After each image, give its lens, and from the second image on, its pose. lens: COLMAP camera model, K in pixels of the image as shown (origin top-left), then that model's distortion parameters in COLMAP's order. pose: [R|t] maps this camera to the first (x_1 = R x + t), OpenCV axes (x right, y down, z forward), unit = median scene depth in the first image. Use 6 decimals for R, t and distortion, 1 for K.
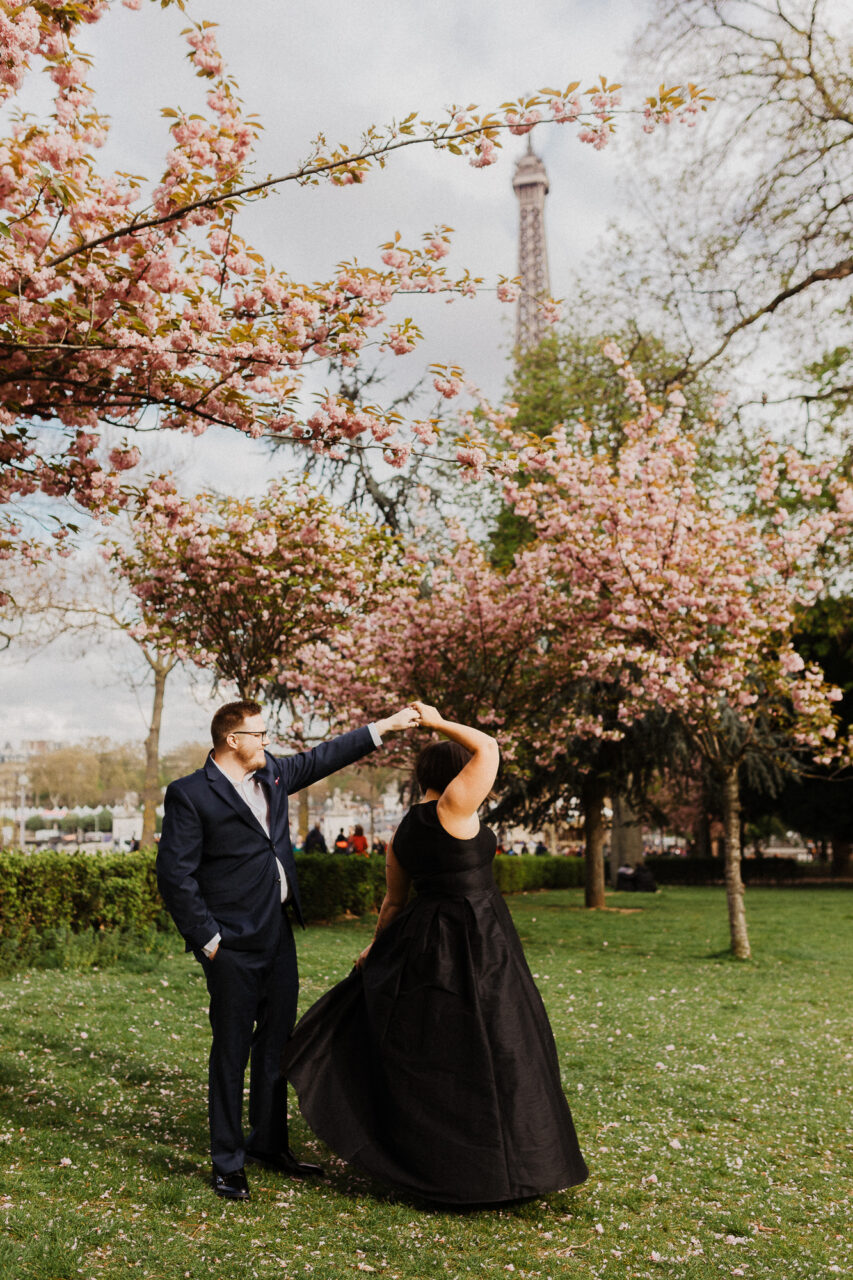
lens RADIAL K [[1196.4, 0, 426.5], [0, 1196.4, 640.0], [0, 0, 1]] dist [0.000949, -0.010500]
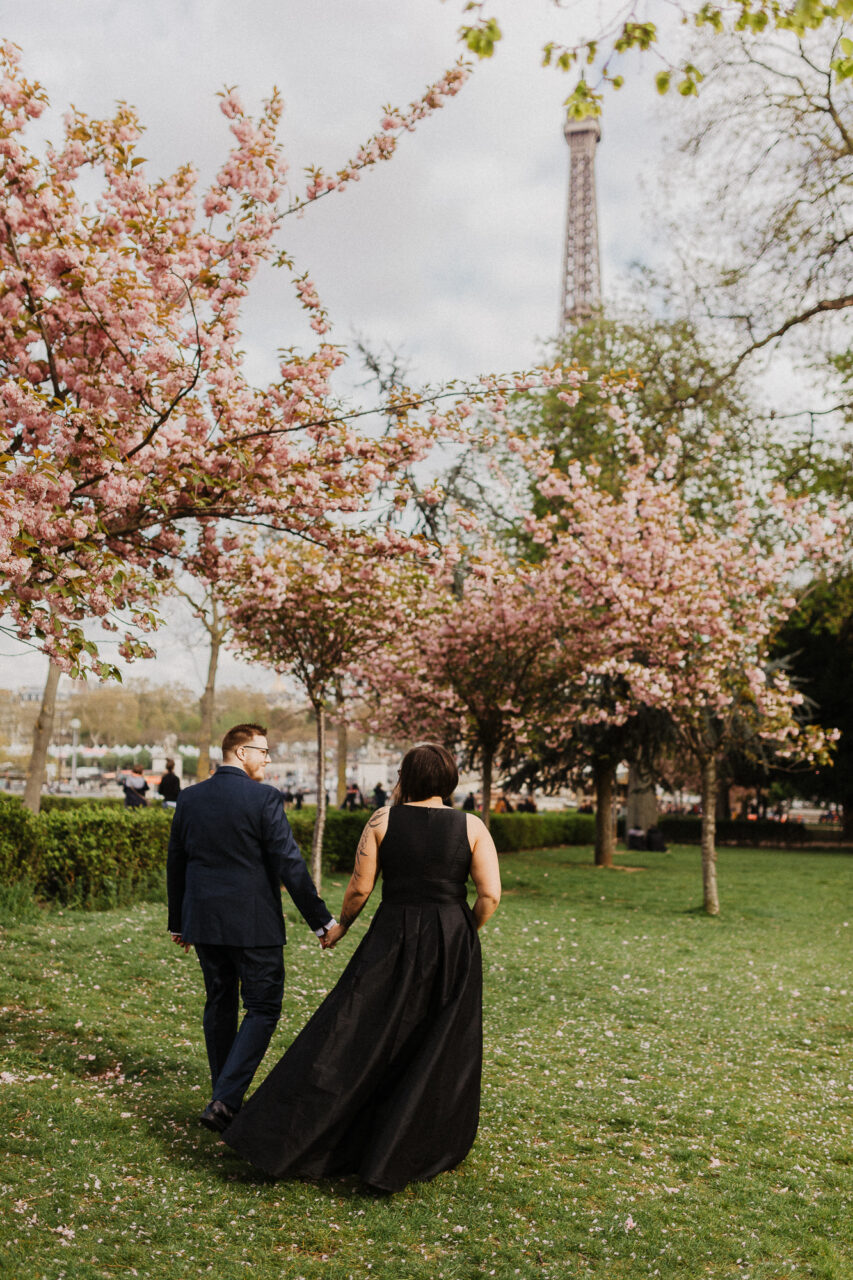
lens RADIAL K [[1196.4, 0, 426.5], [0, 1196.4, 640.0], [0, 0, 1]] dist [0.000949, -0.010500]
pose [[0.999144, 0.028524, -0.029965, 0.004268], [-0.027213, 0.998692, 0.043286, -0.050223], [0.031160, -0.042433, 0.998613, -0.187027]]
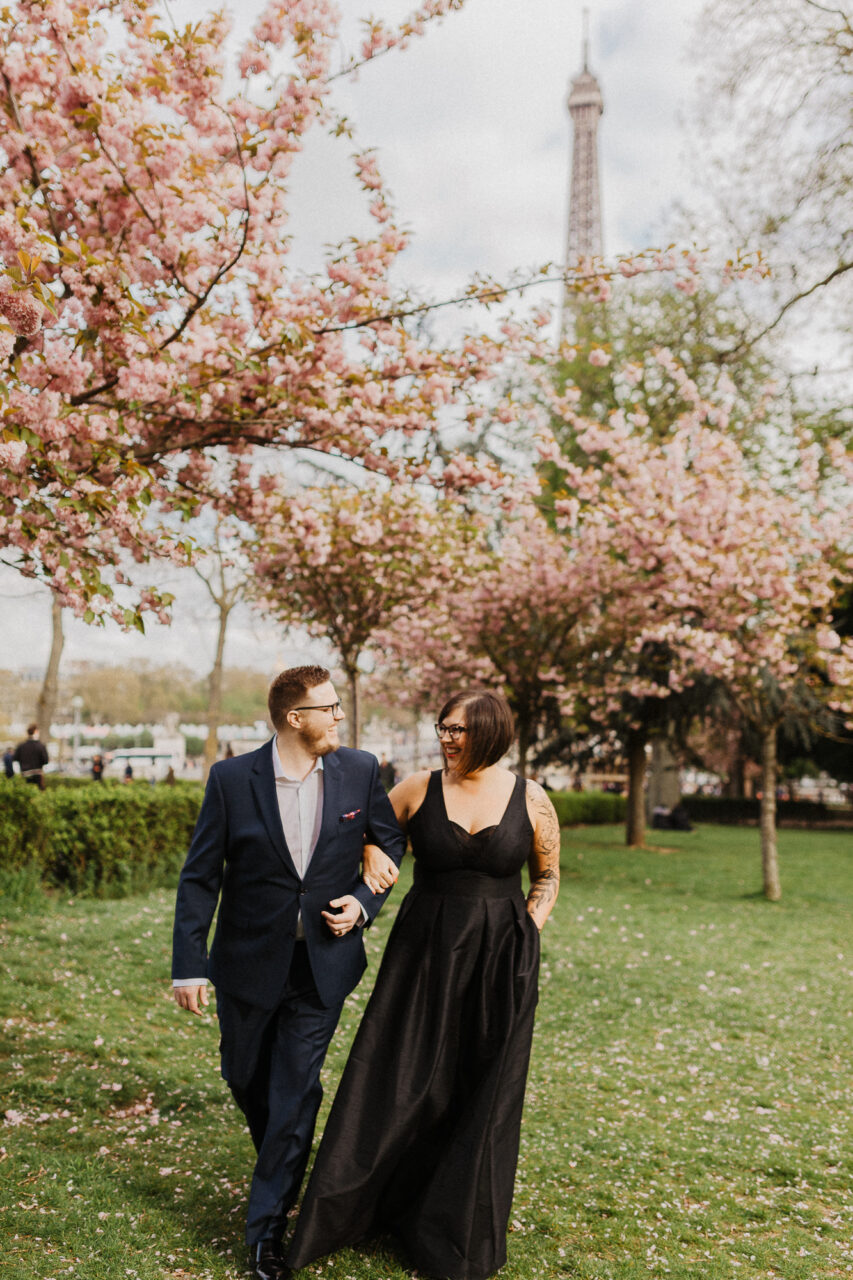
lens RADIAL K [[1196.4, 0, 426.5], [0, 1196.4, 640.0], [0, 0, 1]] dist [0.000949, -0.010500]
pose [[0.999183, 0.027124, -0.029972, -0.029354], [-0.025280, 0.997861, 0.060292, -0.031662], [0.031543, -0.059485, 0.997731, -0.101057]]
